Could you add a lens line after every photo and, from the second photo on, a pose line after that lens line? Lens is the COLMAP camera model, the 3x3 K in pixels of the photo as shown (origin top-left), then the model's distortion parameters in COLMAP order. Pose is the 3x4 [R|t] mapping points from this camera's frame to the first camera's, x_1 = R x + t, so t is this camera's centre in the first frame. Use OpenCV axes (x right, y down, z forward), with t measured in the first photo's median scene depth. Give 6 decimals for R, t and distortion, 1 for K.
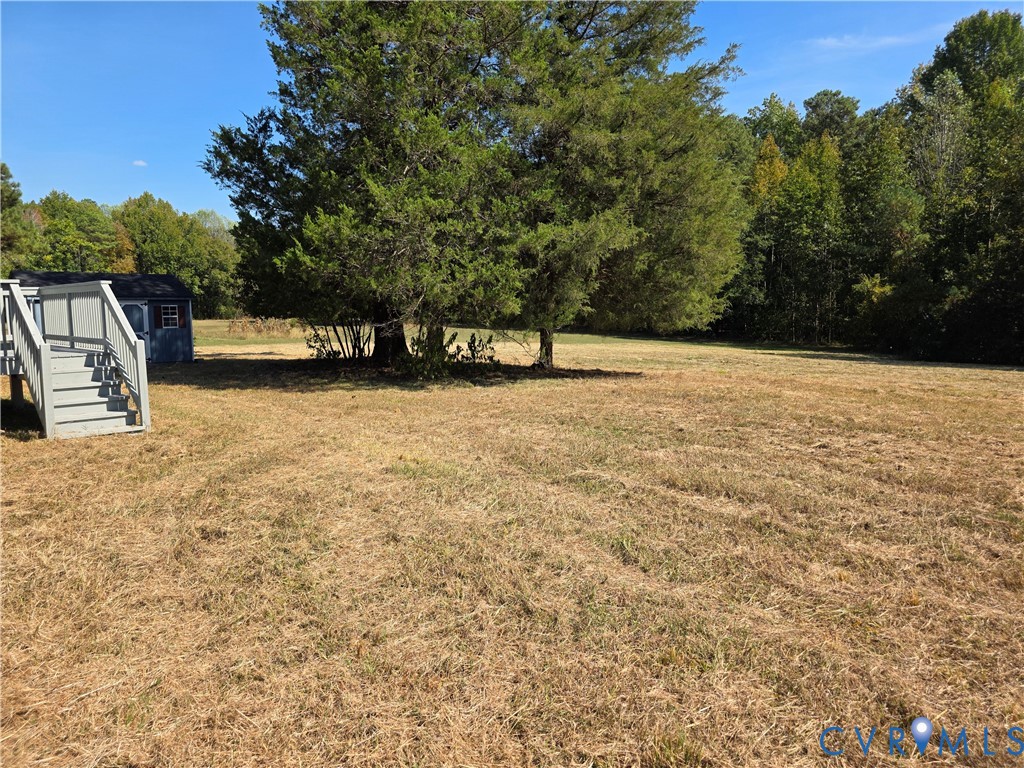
lens RADIAL K [[690.3, 0, 512.0], [0, 690.3, 384.0], [0, 0, 1]] dist [-0.003627, -0.001216]
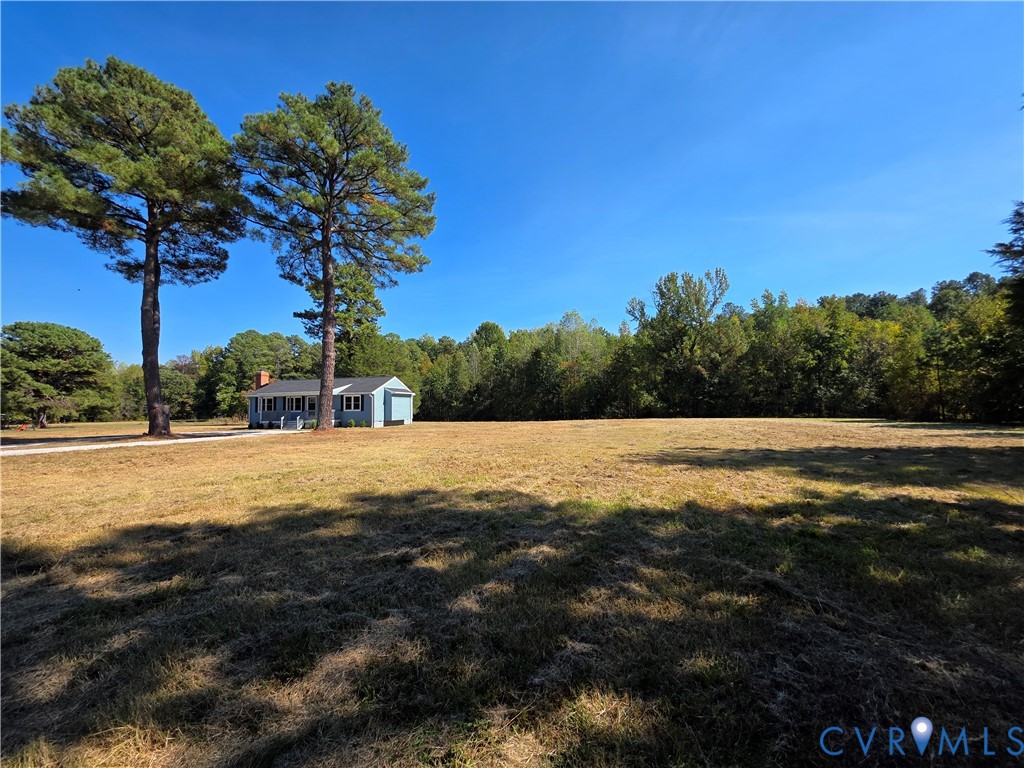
lens RADIAL K [[426.5, 0, 512.0], [0, 426.5, 384.0], [0, 0, 1]] dist [-0.000401, 0.007851]
pose [[0.851619, 0.049966, 0.521774, -0.267542], [0.056744, 0.980807, -0.186540, 0.140150], [-0.521081, 0.188469, 0.832439, -0.705110]]
